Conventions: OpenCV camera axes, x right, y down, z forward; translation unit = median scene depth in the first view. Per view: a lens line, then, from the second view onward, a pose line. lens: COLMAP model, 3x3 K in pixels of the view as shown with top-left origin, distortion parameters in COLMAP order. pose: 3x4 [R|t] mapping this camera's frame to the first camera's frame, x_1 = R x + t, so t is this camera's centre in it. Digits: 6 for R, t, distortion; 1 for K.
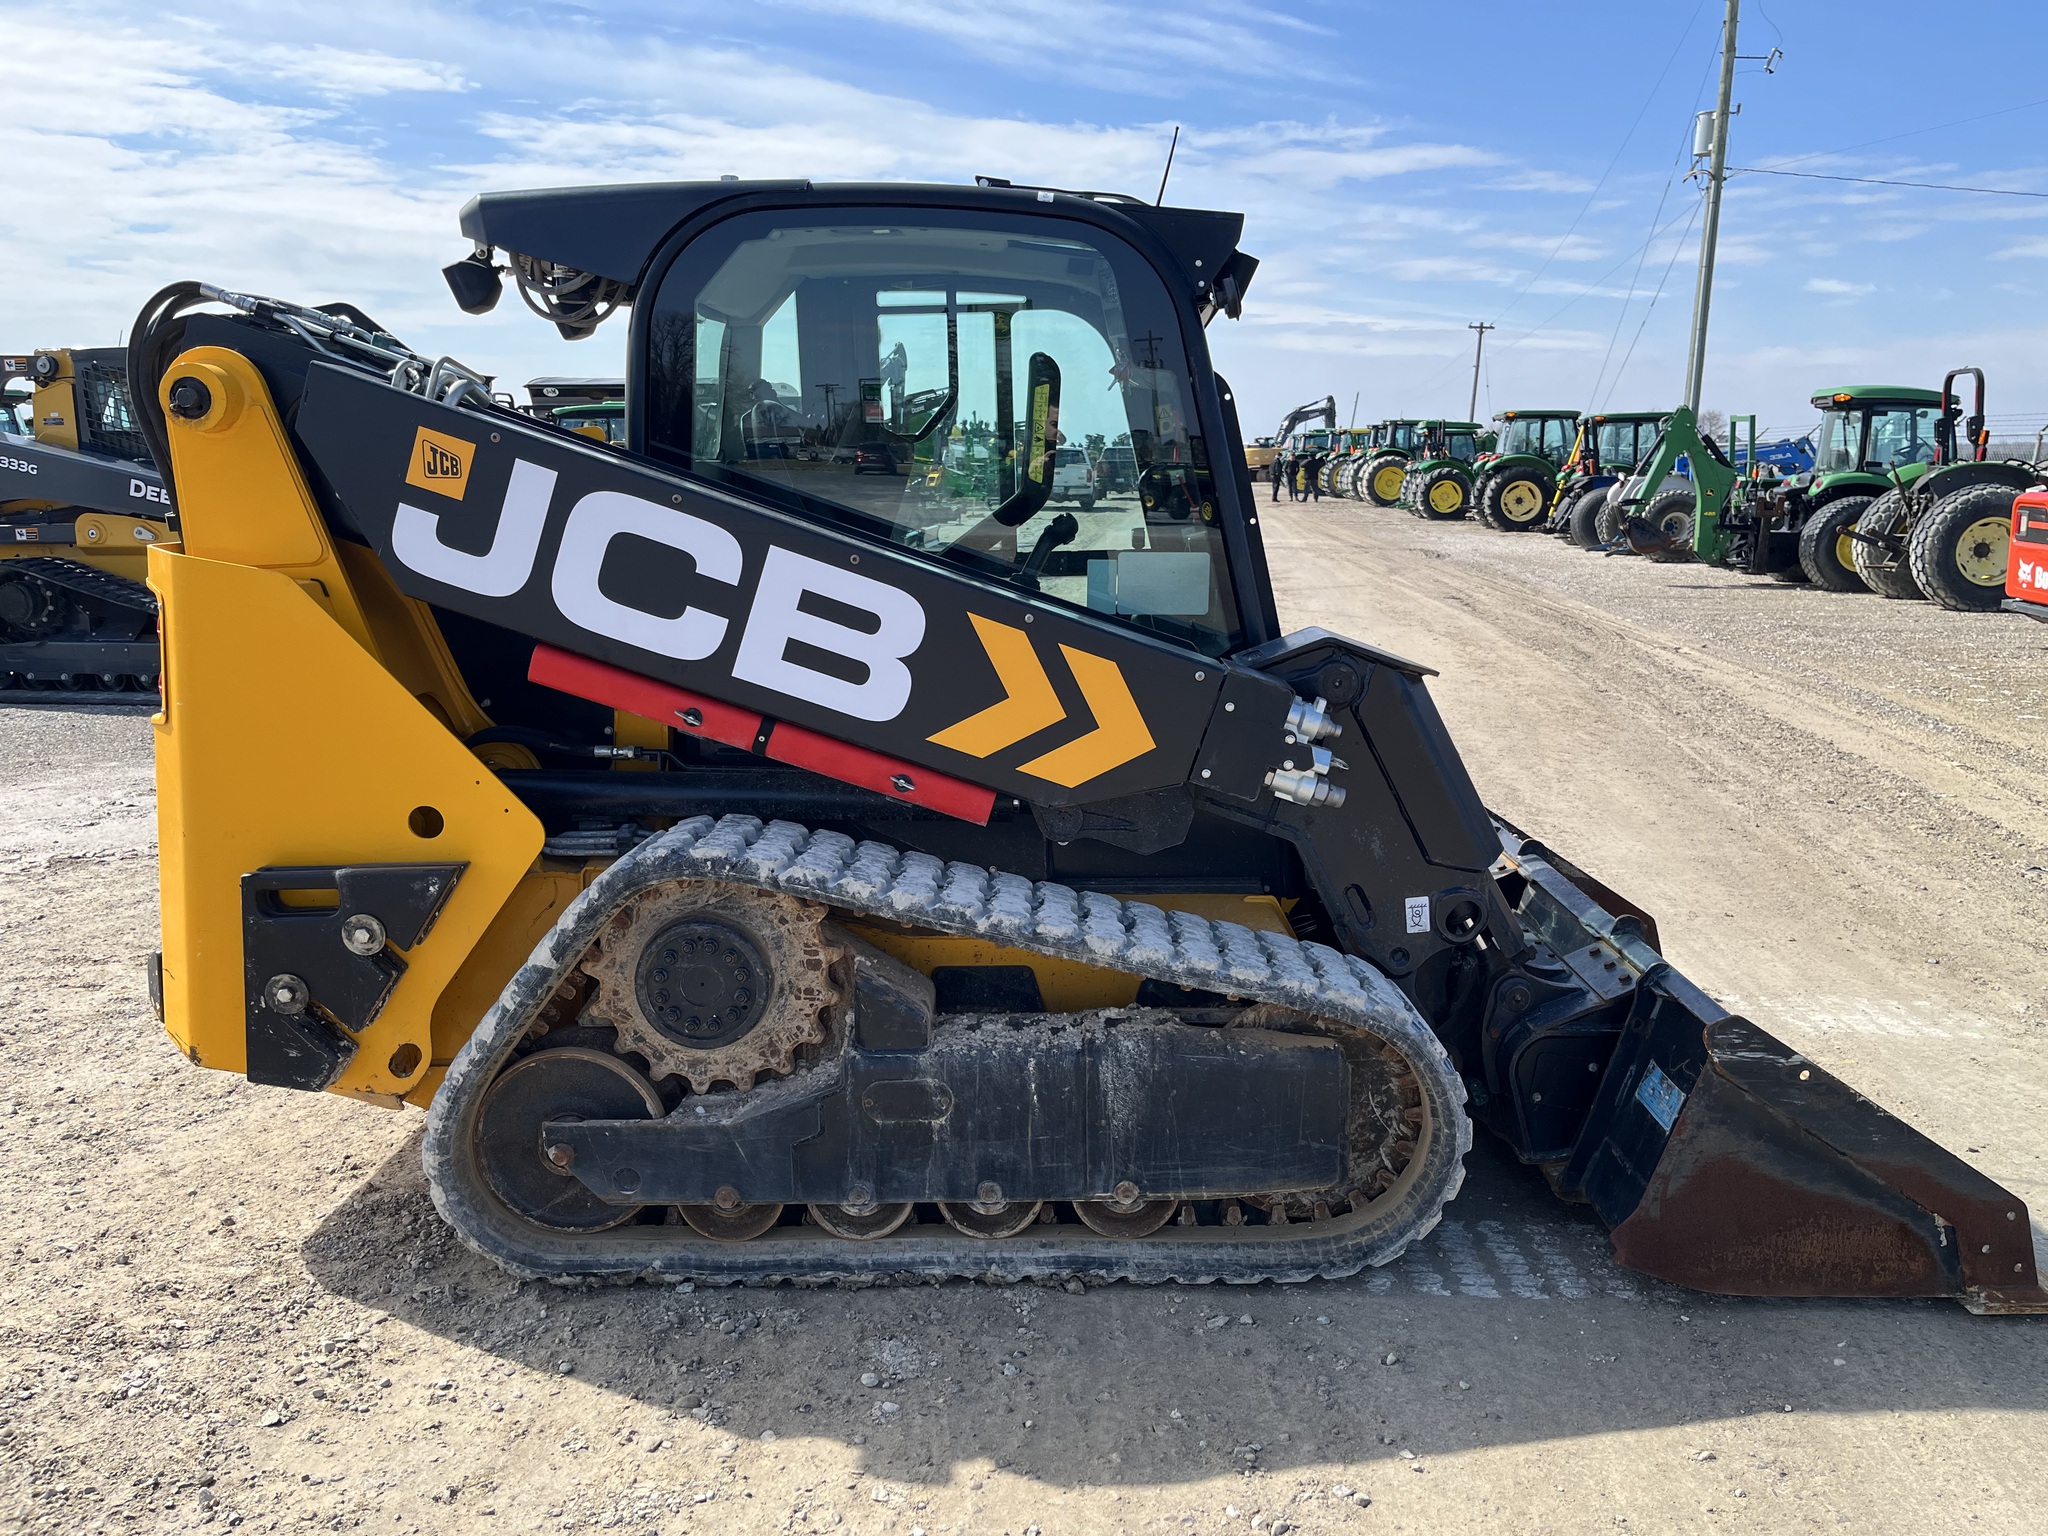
lens RADIAL K [[1575.4, 0, 1070.2], [0, 1575.4, 762.3], [0, 0, 1]] dist [0.059588, -0.091409]
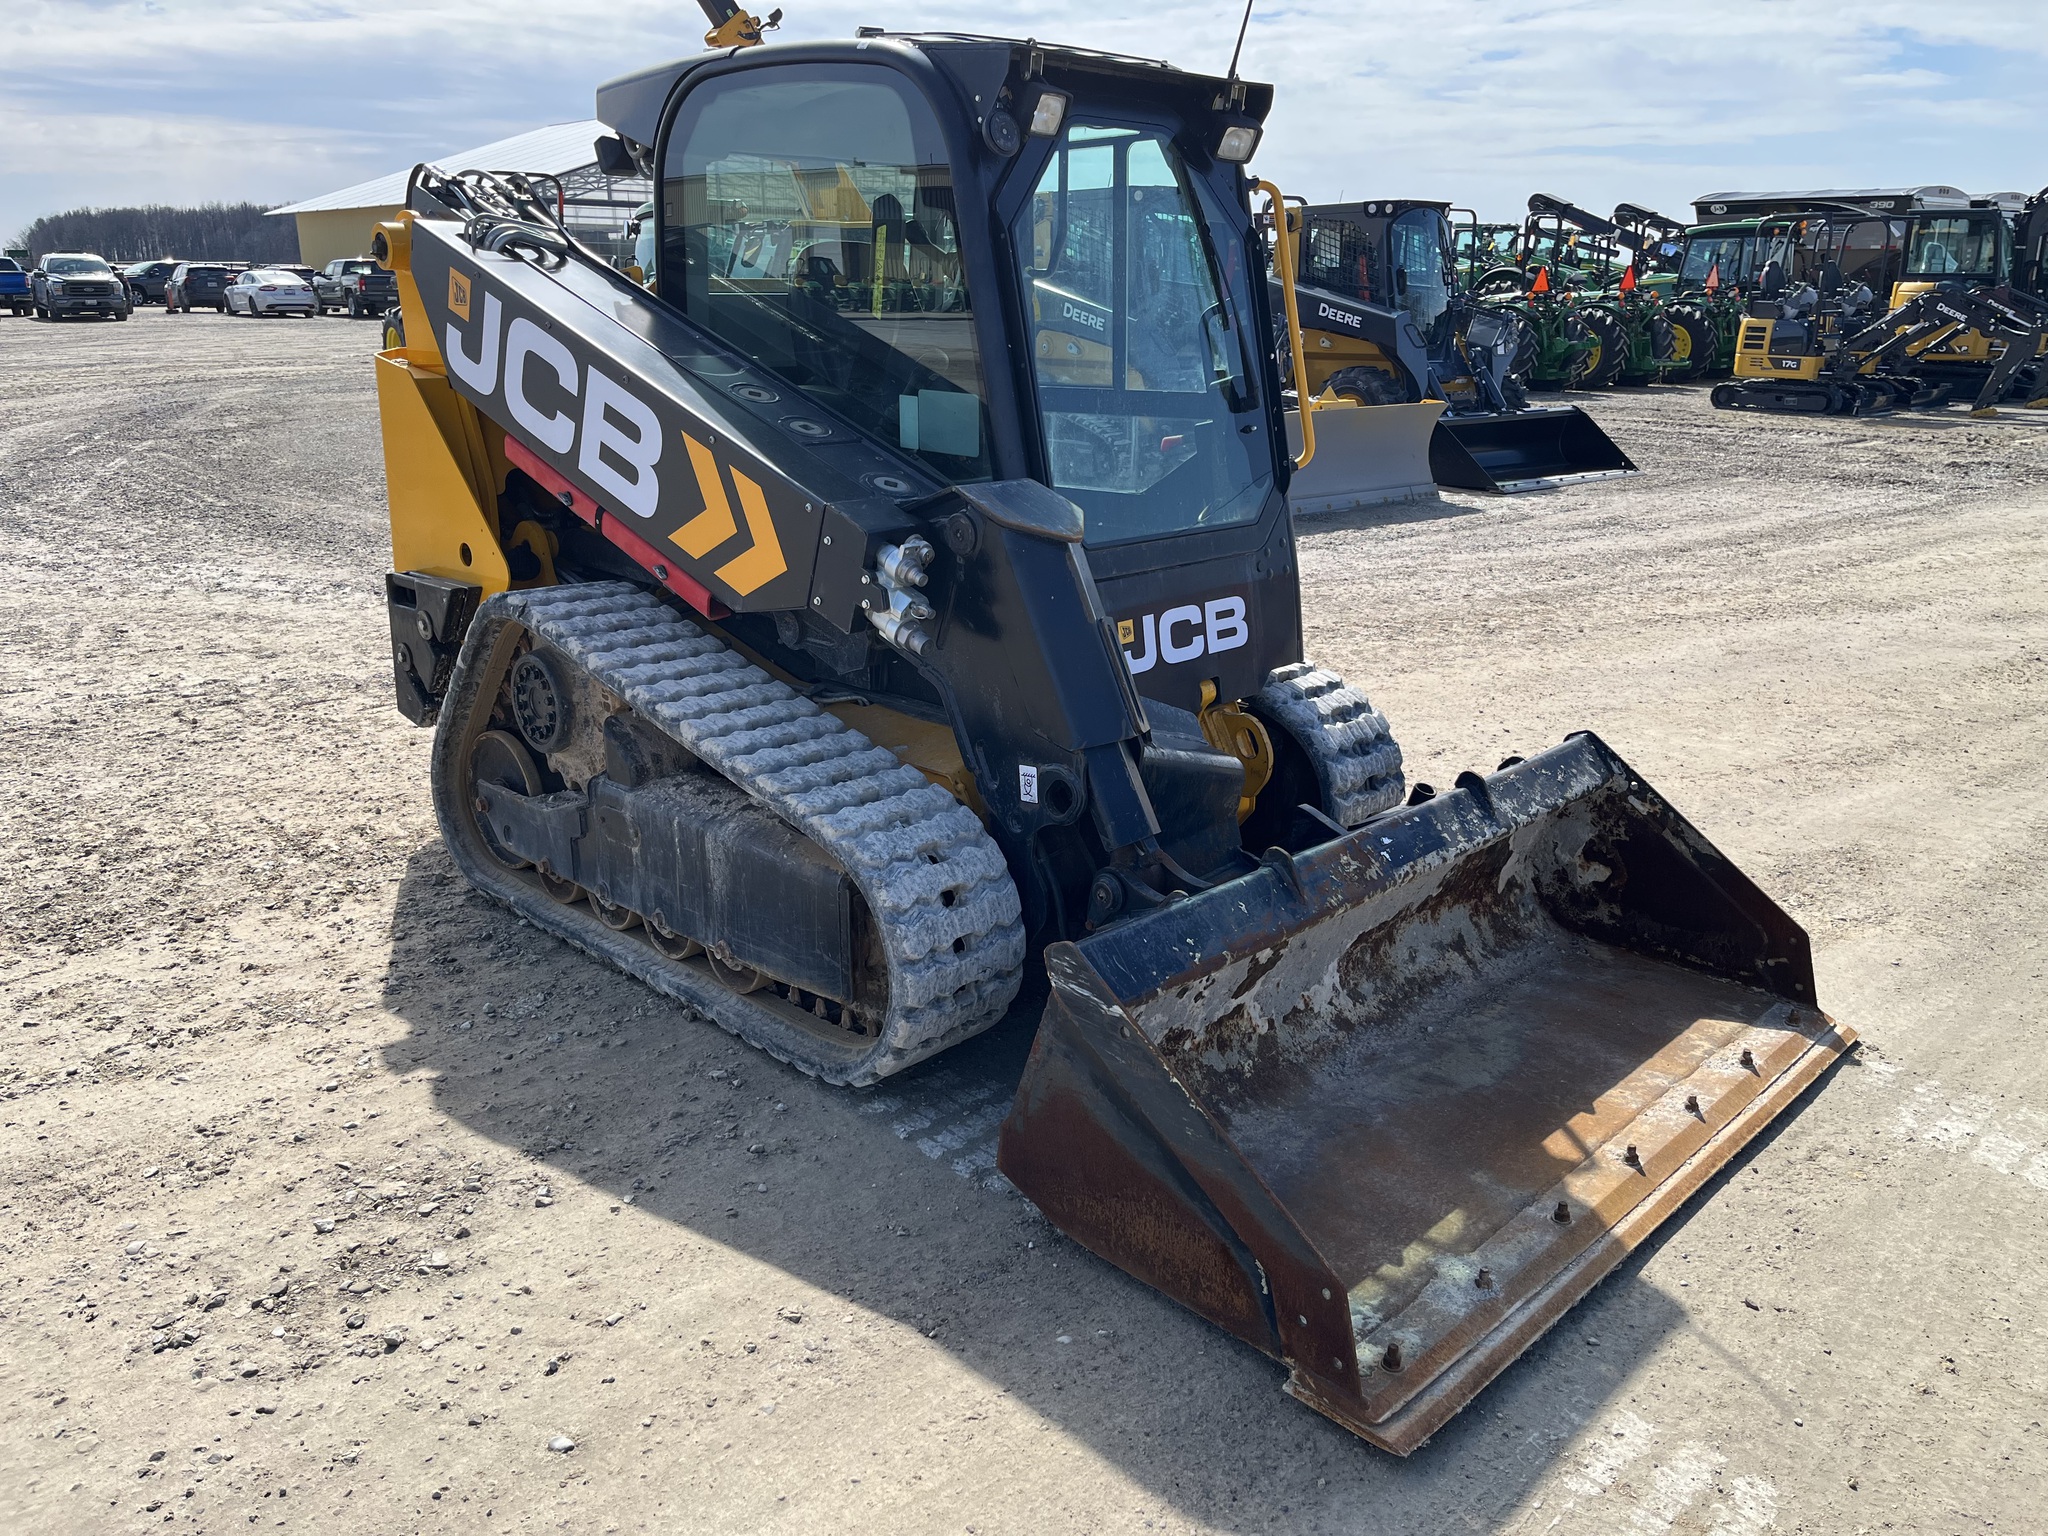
lens RADIAL K [[1569.5, 0, 1056.6], [0, 1569.5, 769.5], [0, 0, 1]] dist [0.009790, -0.004915]
pose [[0.715901, 0.214306, -0.664498, 0.936943], [-0.137311, 0.976357, 0.166950, -0.080987], [0.684566, -0.028277, 0.728402, 0.333909]]
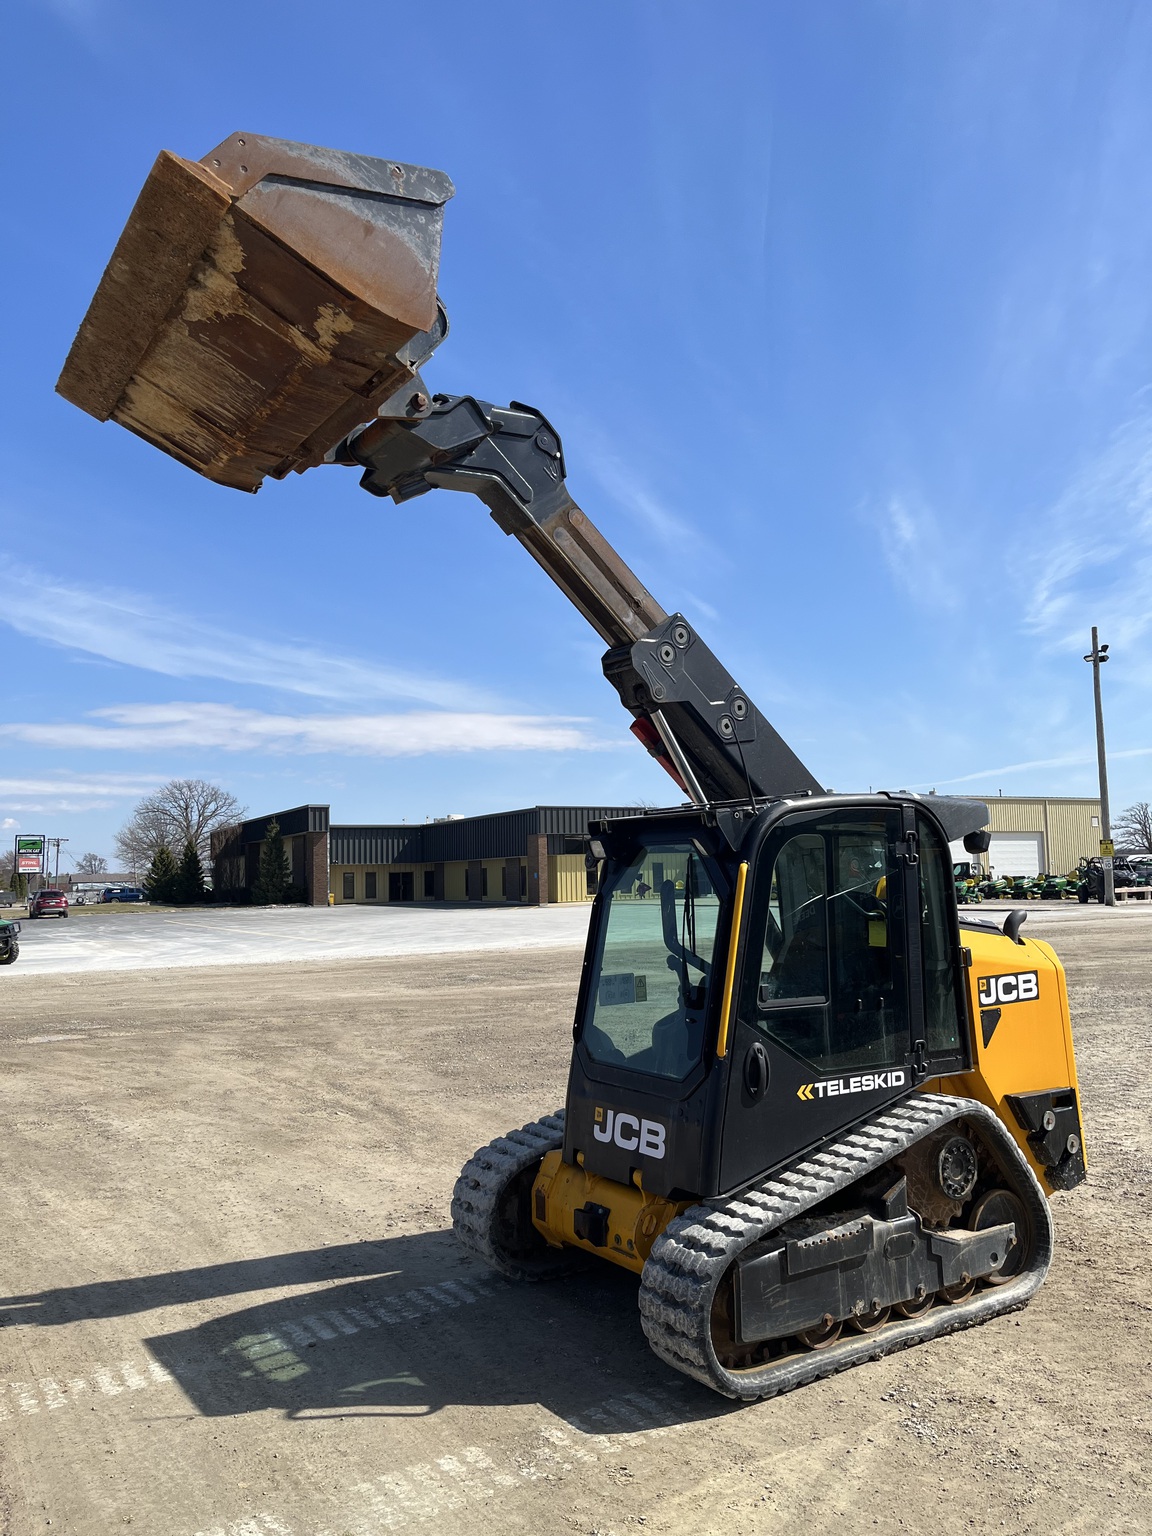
lens RADIAL K [[1158.1, 0, 561.9], [0, 1158.1, 759.8], [0, 0, 1]] dist [-0.003284, -0.006760]
pose [[-0.845587, -0.027612, -0.533124, 1.057885], [-0.068739, 0.995980, 0.057443, -0.557095], [0.529394, 0.085219, -0.844085, 2.490307]]
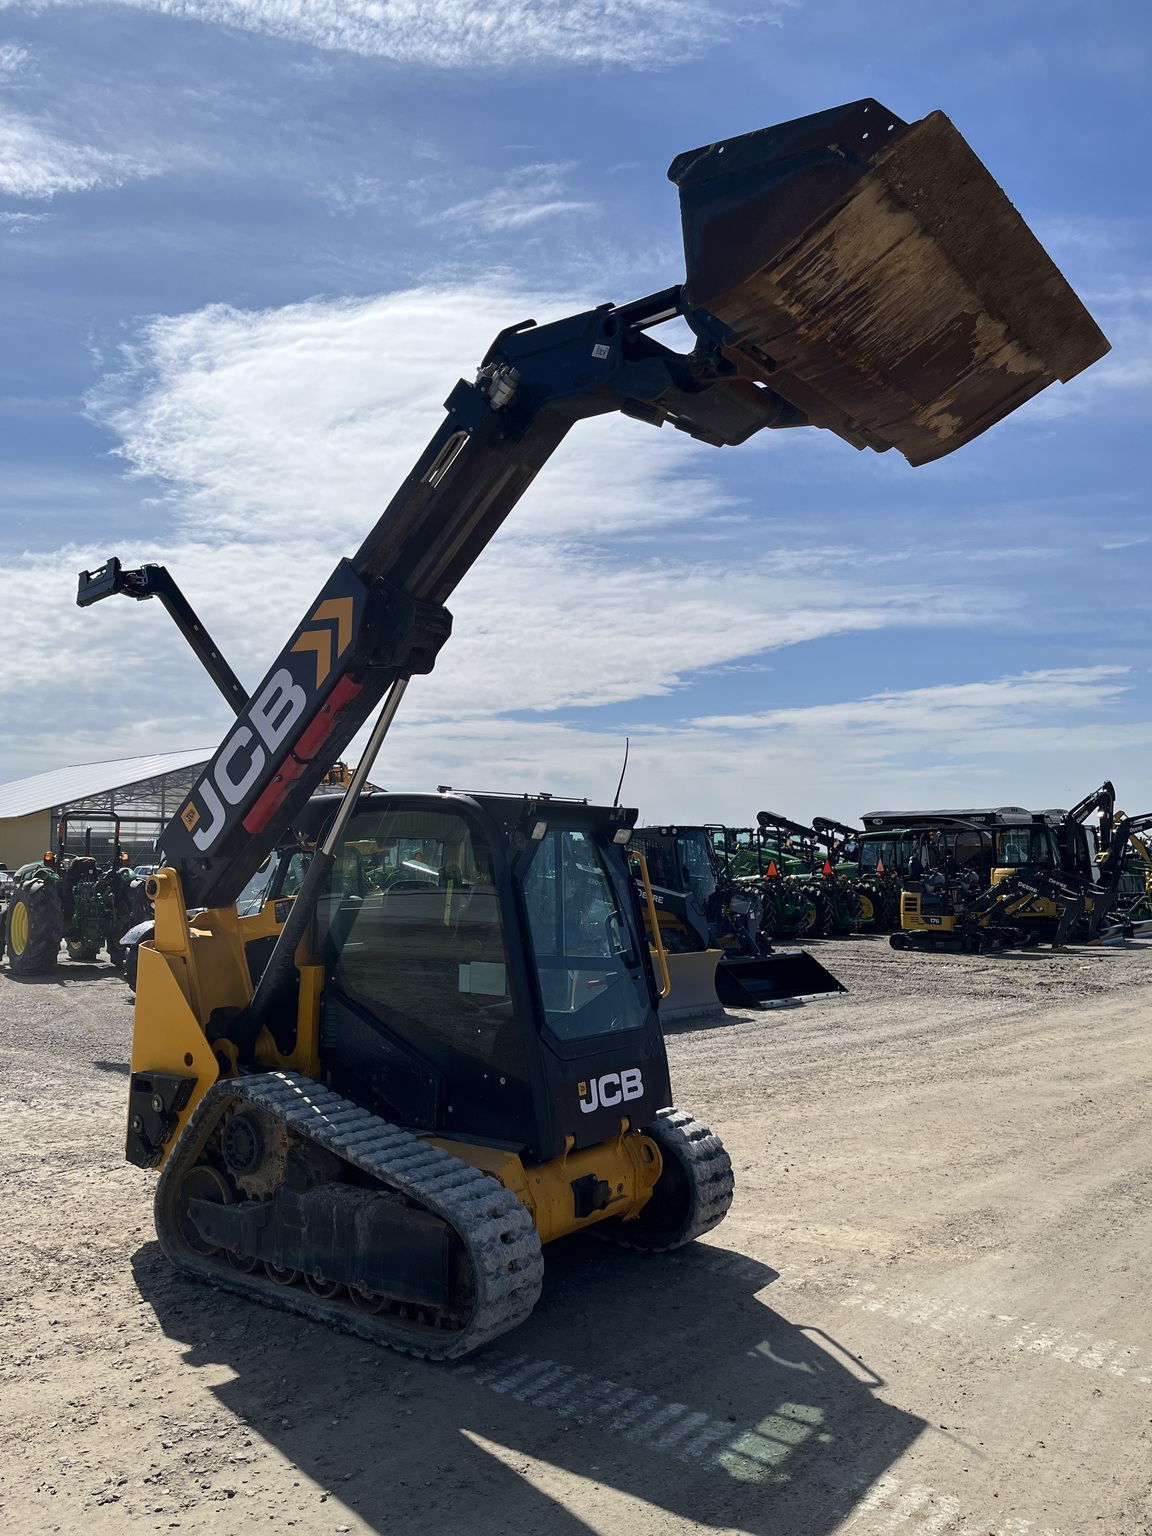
lens RADIAL K [[1162.1, 0, 576.0], [0, 1162.1, 768.0], [0, 0, 1]] dist [0.030472, -0.060097]
pose [[0.794862, -0.049735, -0.604749, 1.163939], [-0.110853, 0.967961, -0.225308, -0.058231], [0.596579, 0.246127, 0.763882, -0.122365]]
